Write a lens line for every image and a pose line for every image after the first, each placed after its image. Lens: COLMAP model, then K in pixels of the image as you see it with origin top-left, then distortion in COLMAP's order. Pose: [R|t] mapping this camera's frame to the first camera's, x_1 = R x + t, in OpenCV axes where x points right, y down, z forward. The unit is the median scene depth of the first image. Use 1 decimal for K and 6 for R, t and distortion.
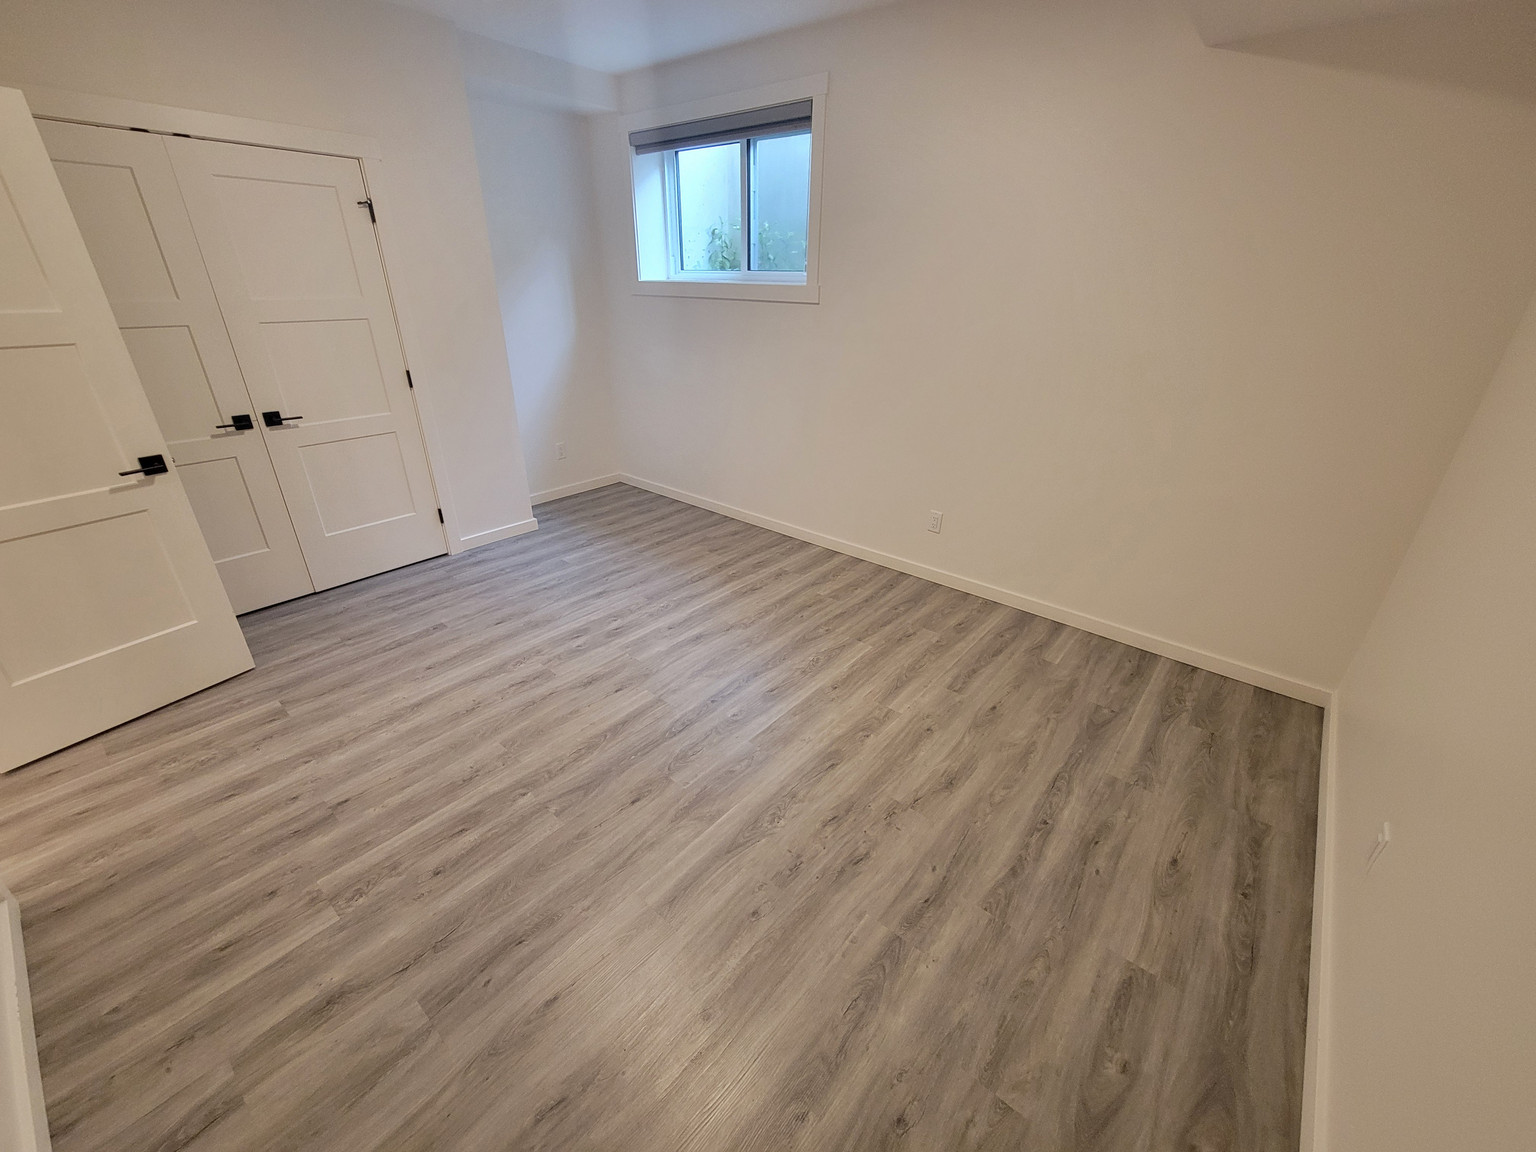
lens RADIAL K [[624.1, 0, 771.8], [0, 624.1, 579.0], [0, 0, 1]] dist [-0.001860, -0.000219]
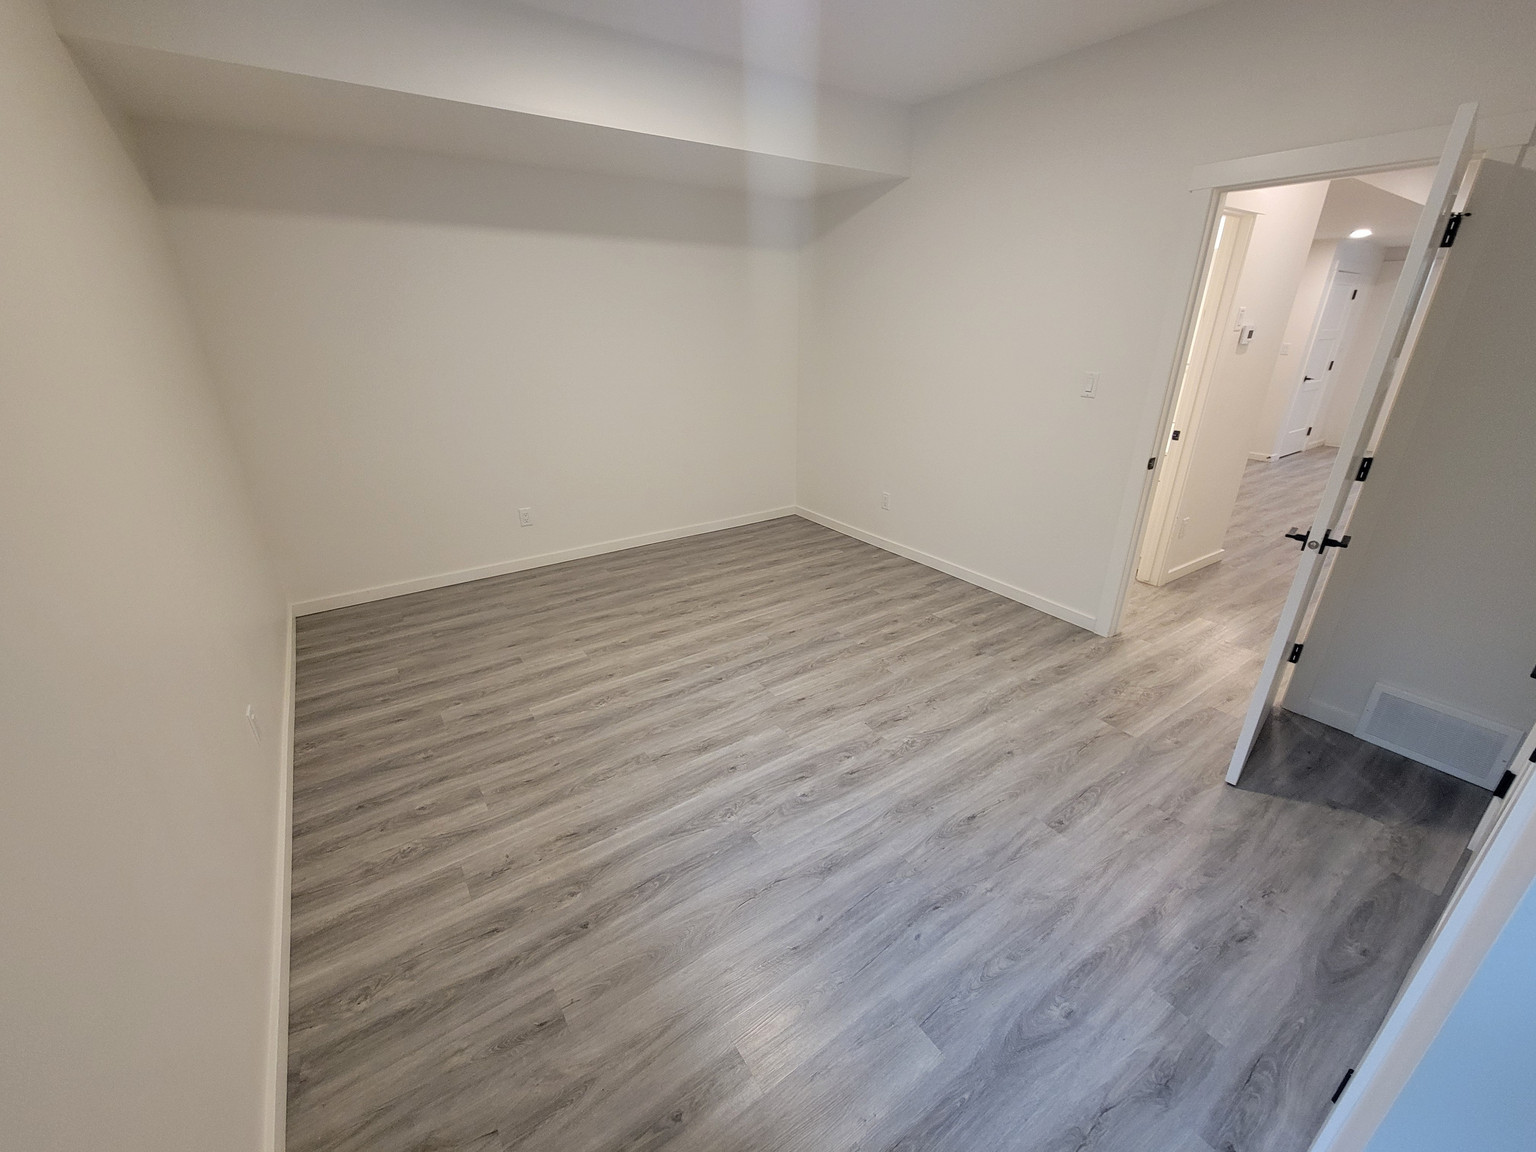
lens RADIAL K [[624.1, 0, 771.8], [0, 624.1, 579.0], [0, 0, 1]] dist [-0.001860, -0.000219]
pose [[-0.963603, -0.117893, 0.239938, -0.427897], [0.103424, 0.663233, 0.741233, -0.744733], [-0.246521, 0.739070, -0.626900, 1.526917]]
